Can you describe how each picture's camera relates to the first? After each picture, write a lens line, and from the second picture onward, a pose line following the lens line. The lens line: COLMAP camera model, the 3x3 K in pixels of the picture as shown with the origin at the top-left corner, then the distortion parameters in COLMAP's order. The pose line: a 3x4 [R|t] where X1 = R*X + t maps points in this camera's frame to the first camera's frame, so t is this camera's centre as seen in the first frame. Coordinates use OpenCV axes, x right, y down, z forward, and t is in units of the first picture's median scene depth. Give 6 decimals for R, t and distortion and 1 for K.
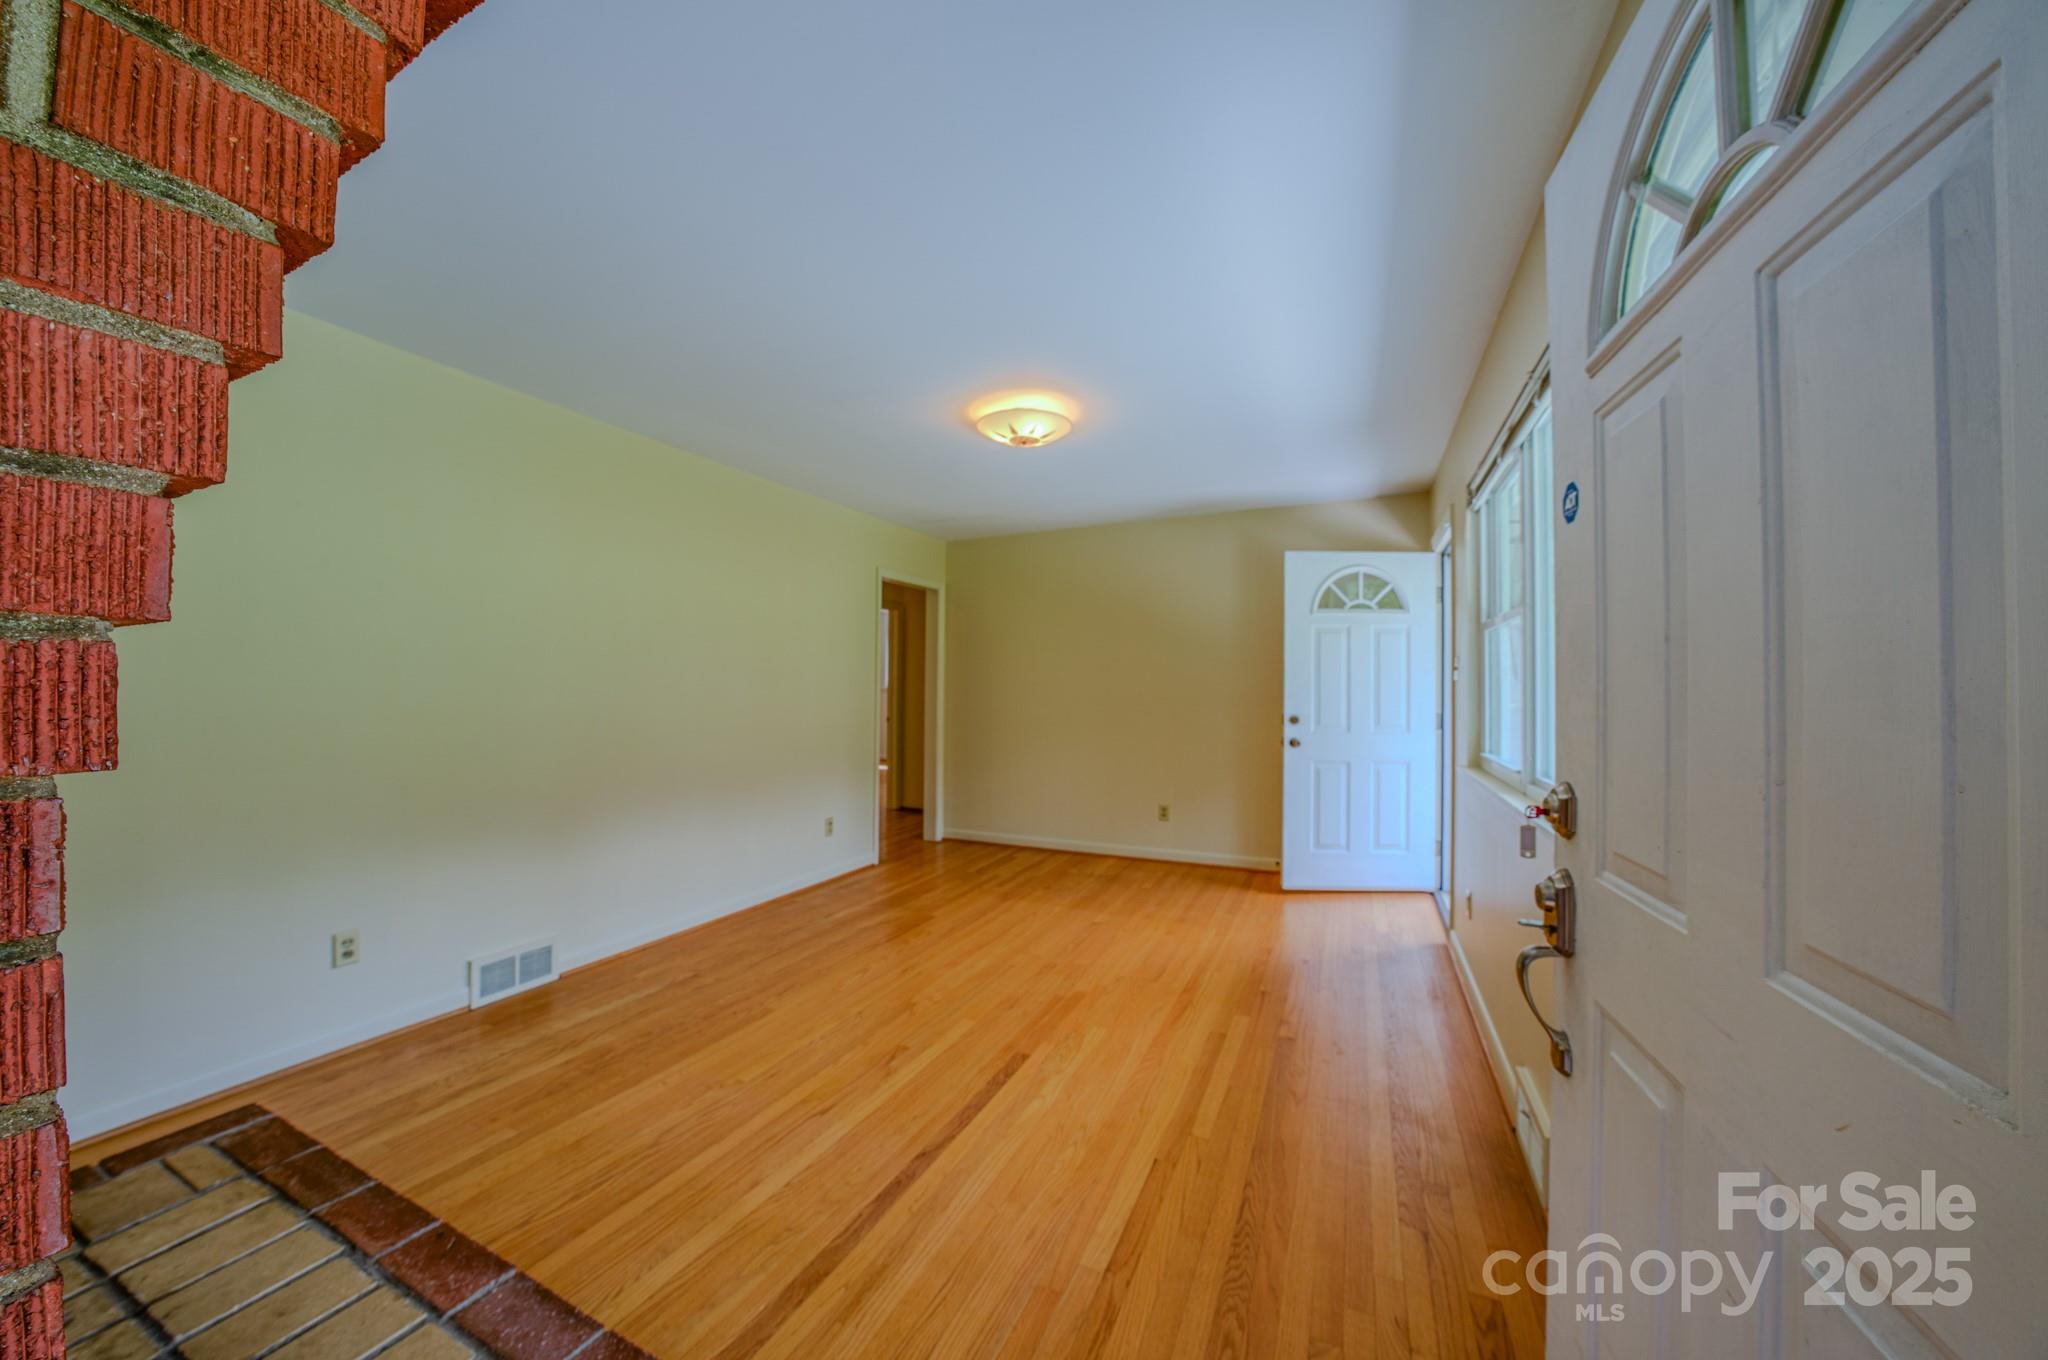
lens RADIAL K [[689.9, 0, 1027.9], [0, 689.9, 674.5], [0, 0, 1]] dist [-0.029133, 0.004785]
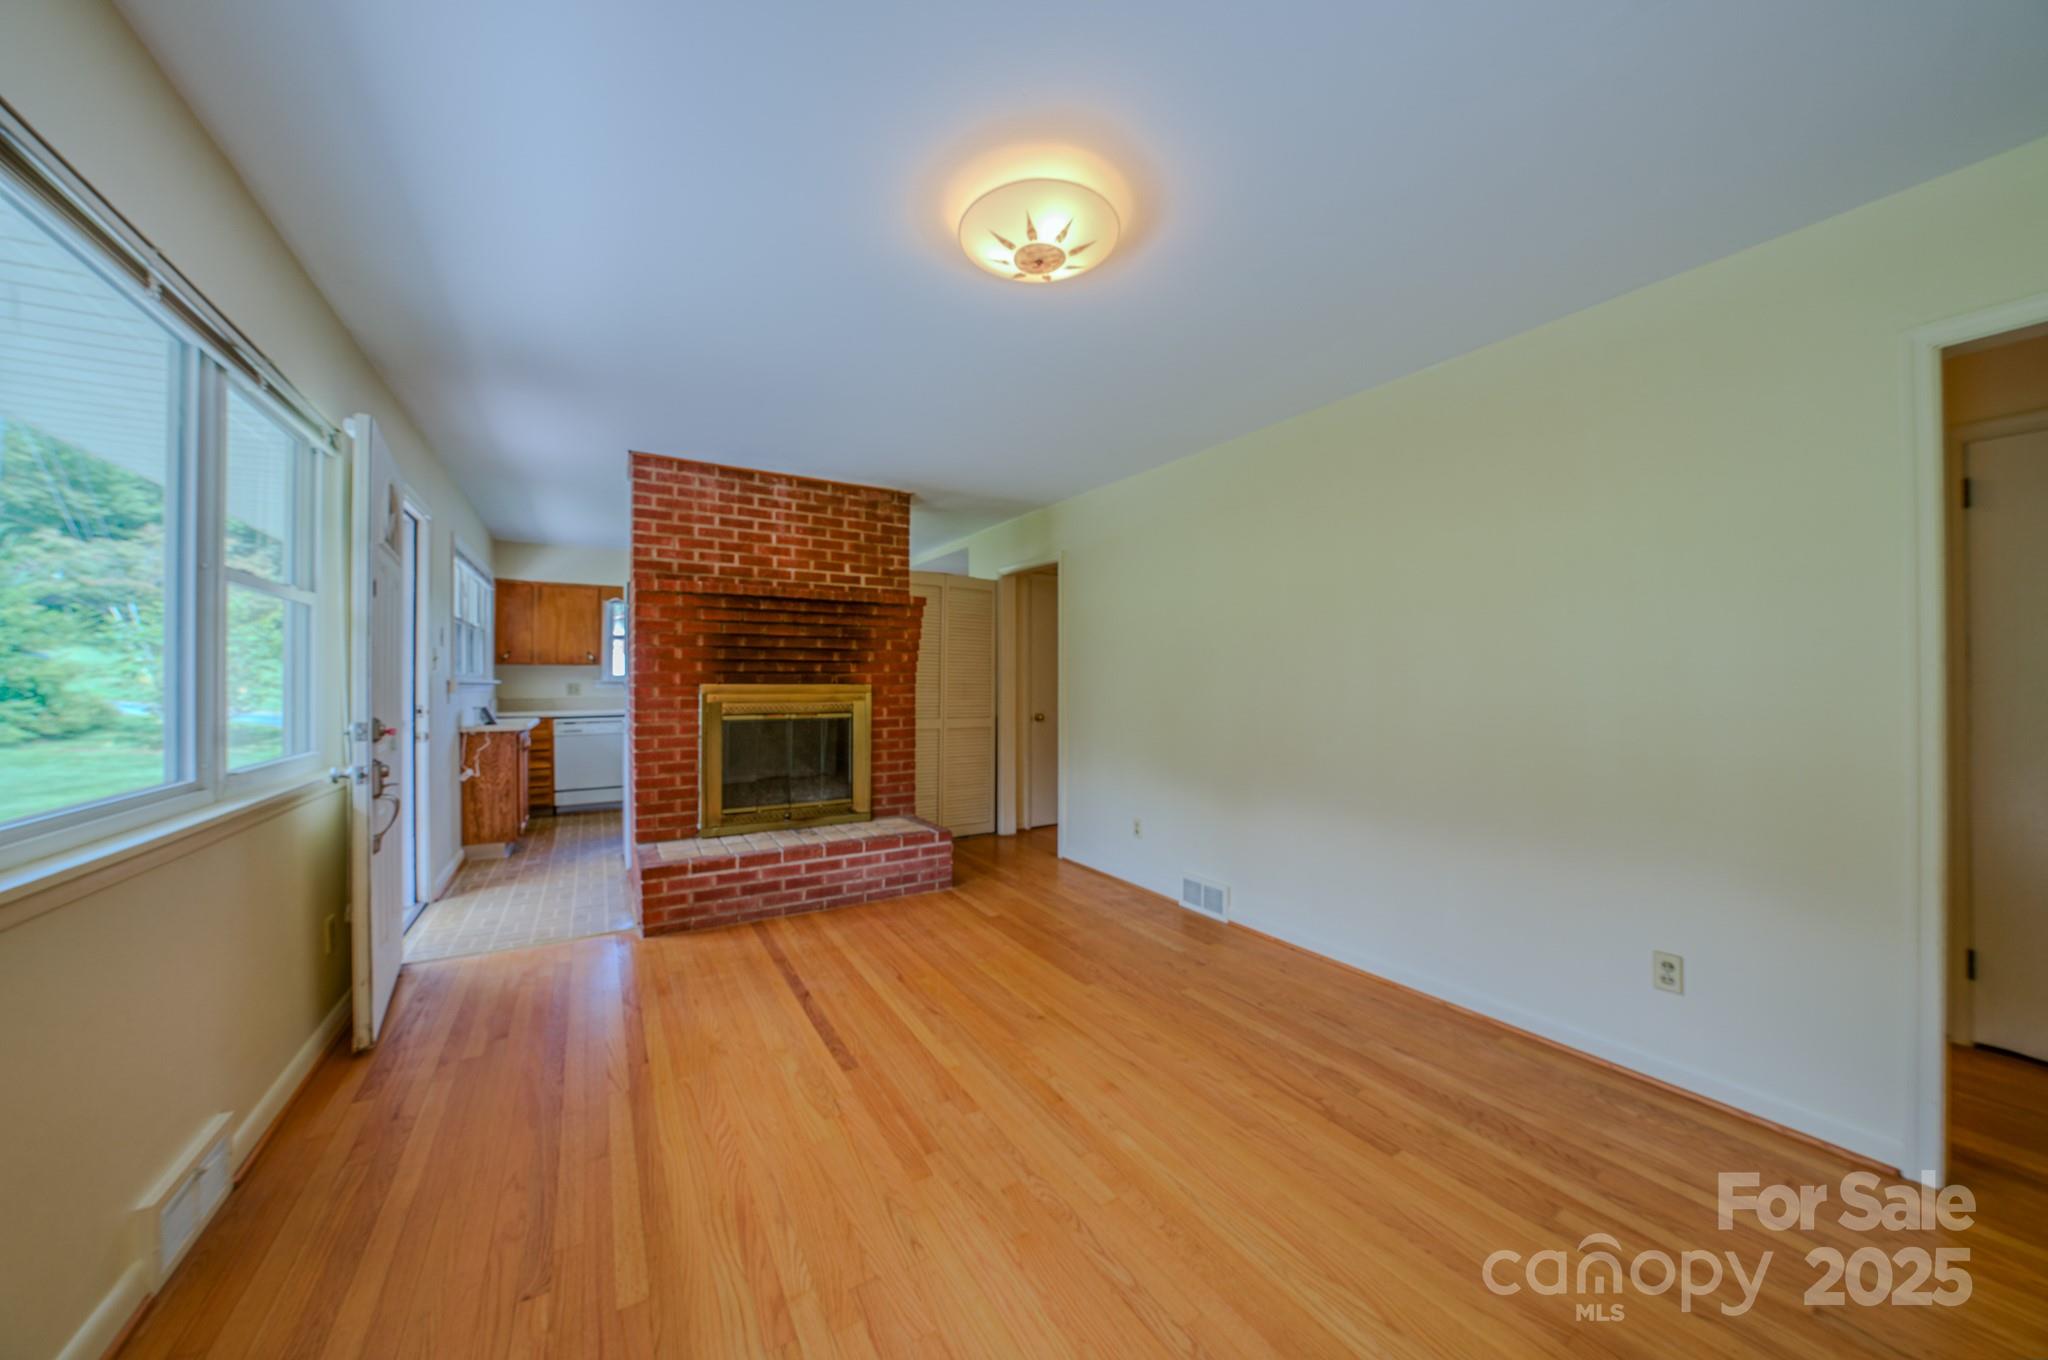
lens RADIAL K [[715.4, 0, 1029.1], [0, 715.4, 692.4], [0, 0, 1]] dist [-0.031642, 0.006061]
pose [[-0.543796, 0.006519, -0.839192, 0.571880], [0.008216, 0.999963, 0.002445, 0.045431], [0.839177, -0.005565, -0.543829, 1.499482]]
